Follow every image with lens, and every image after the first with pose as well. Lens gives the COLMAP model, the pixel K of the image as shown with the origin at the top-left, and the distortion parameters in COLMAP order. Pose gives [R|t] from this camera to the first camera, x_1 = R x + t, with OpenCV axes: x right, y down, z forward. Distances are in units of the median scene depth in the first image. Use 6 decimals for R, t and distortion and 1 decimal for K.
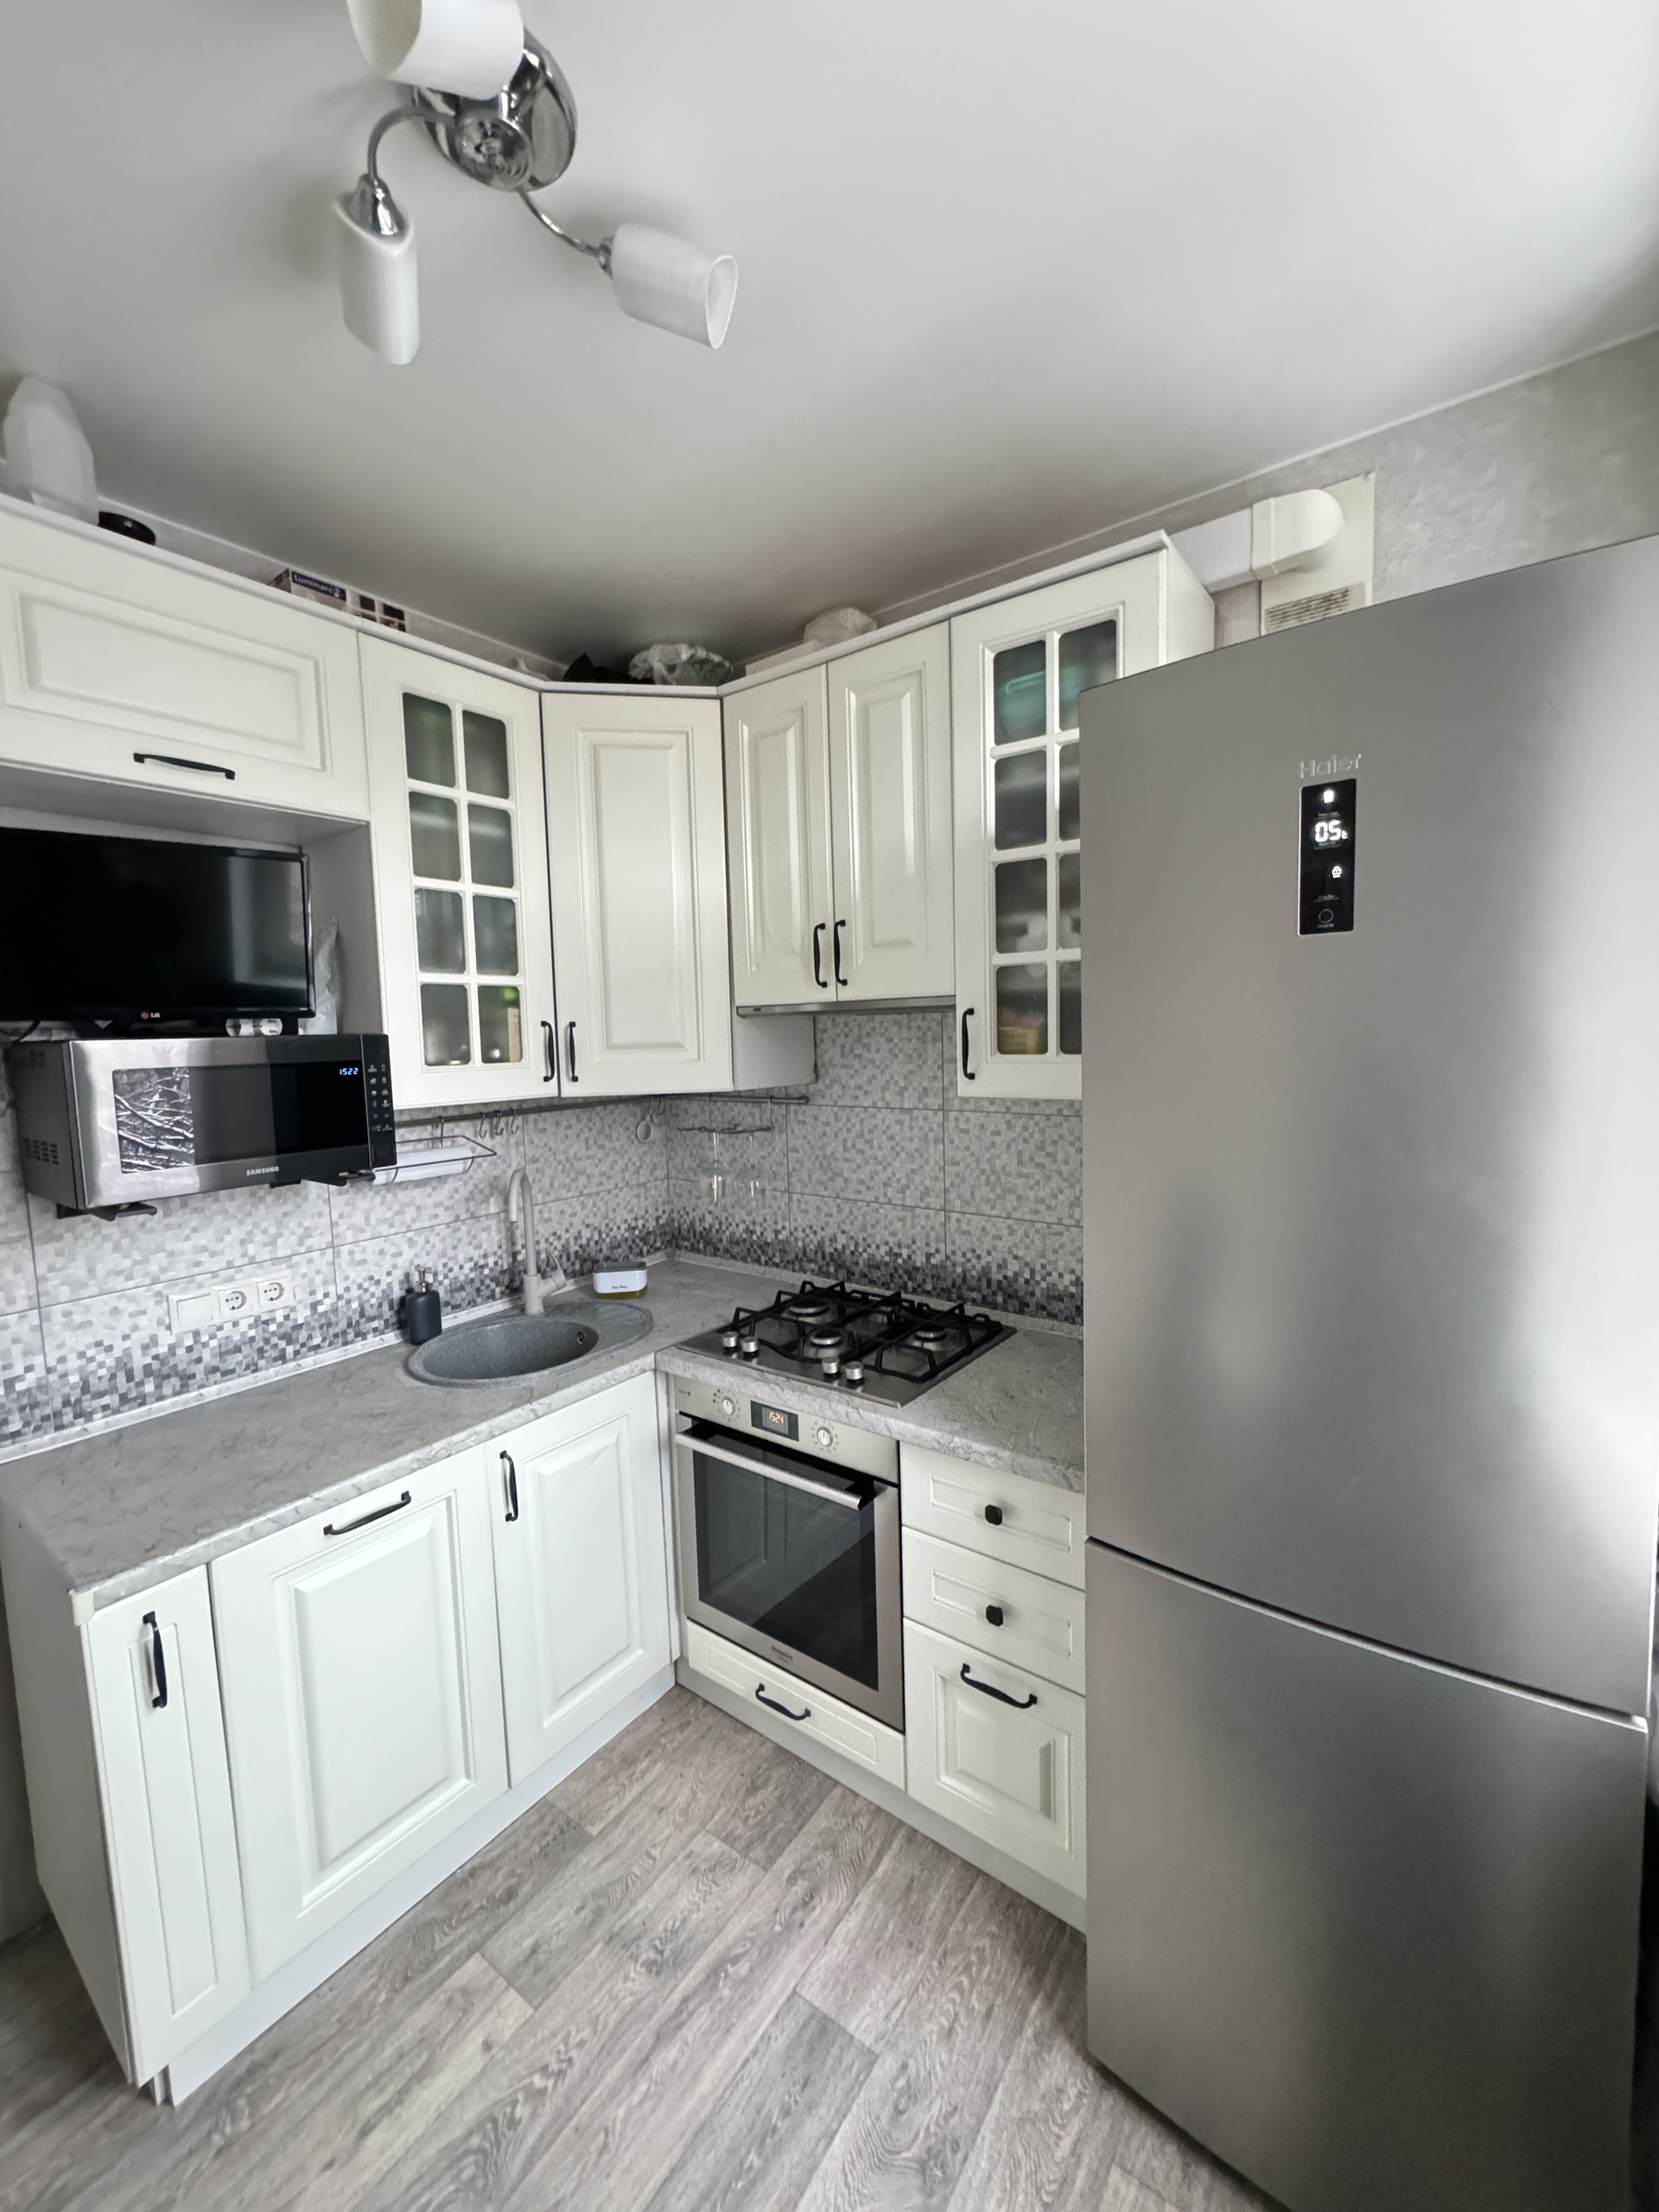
lens RADIAL K [[878.0, 0, 830.1], [0, 878.0, 1103.8], [0, 0, 1]] dist [-0.006521, 0.002680]
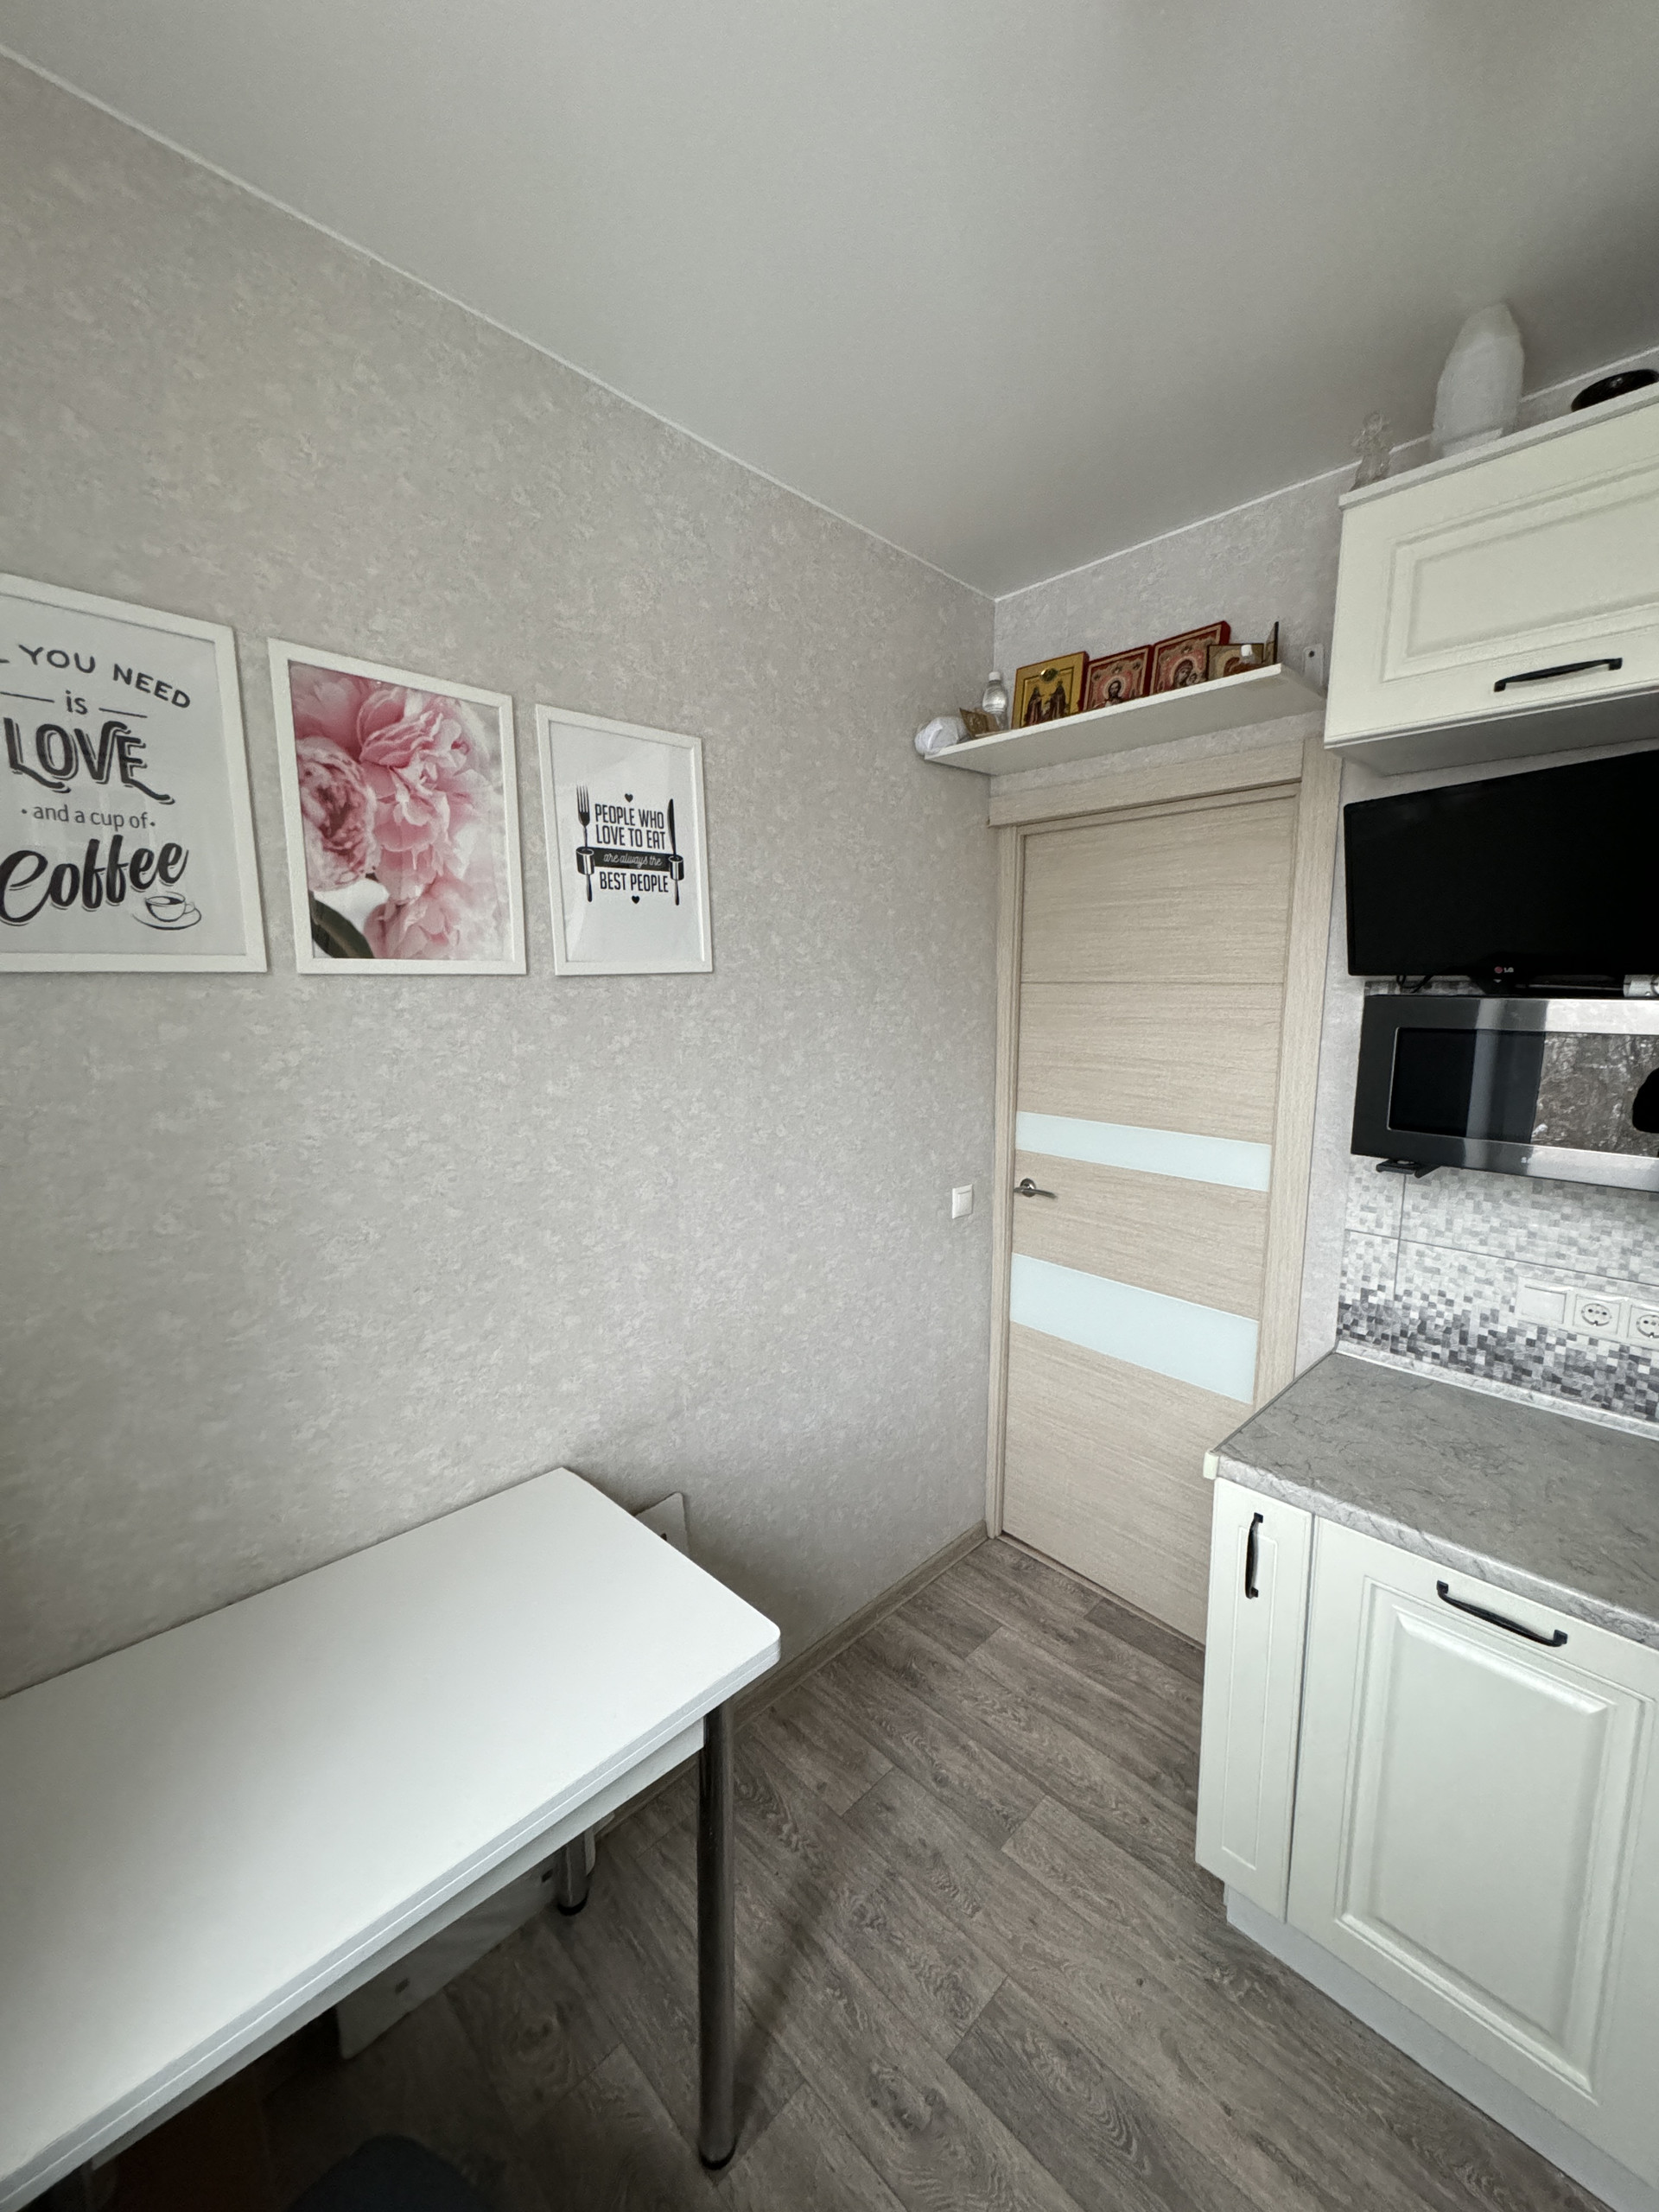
lens RADIAL K [[878.0, 0, 830.1], [0, 878.0, 1103.8], [0, 0, 1]] dist [-0.006521, 0.002680]
pose [[-0.160541, 0.160095, -0.973959, 0.230632], [-0.086836, 0.980641, 0.175506, -0.058303], [0.983202, 0.112750, -0.143531, 0.416743]]
